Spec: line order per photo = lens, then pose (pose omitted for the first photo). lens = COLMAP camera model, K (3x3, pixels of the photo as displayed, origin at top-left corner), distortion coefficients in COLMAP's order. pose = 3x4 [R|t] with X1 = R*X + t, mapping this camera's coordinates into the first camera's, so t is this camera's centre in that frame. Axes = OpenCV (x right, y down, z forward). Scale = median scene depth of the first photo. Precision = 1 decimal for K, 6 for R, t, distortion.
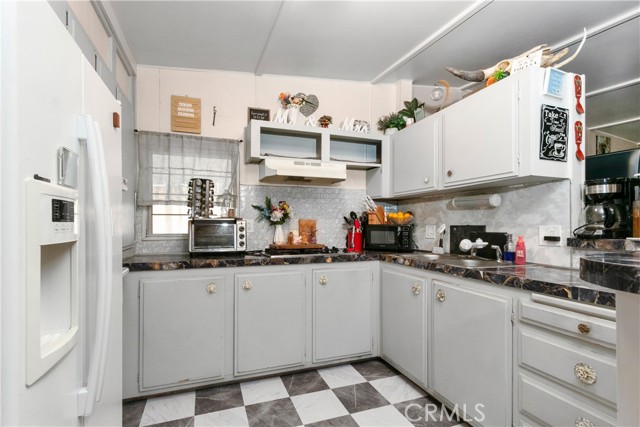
lens RADIAL K [[297.3, 0, 315.1], [0, 297.3, 219.7], [0, 0, 1]] dist [-0.001734, 0.000209]
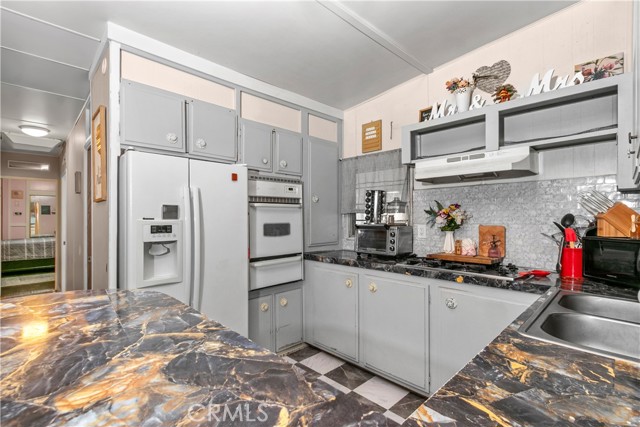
lens RADIAL K [[298.9, 0, 320.0], [0, 298.9, 213.8], [0, 0, 1]] dist [0.002763, 0.000206]
pose [[0.413110, -0.015249, -0.910553, 0.568897], [0.011659, 0.999866, -0.011455, -0.031173], [0.910606, -0.005884, 0.413233, 0.306043]]
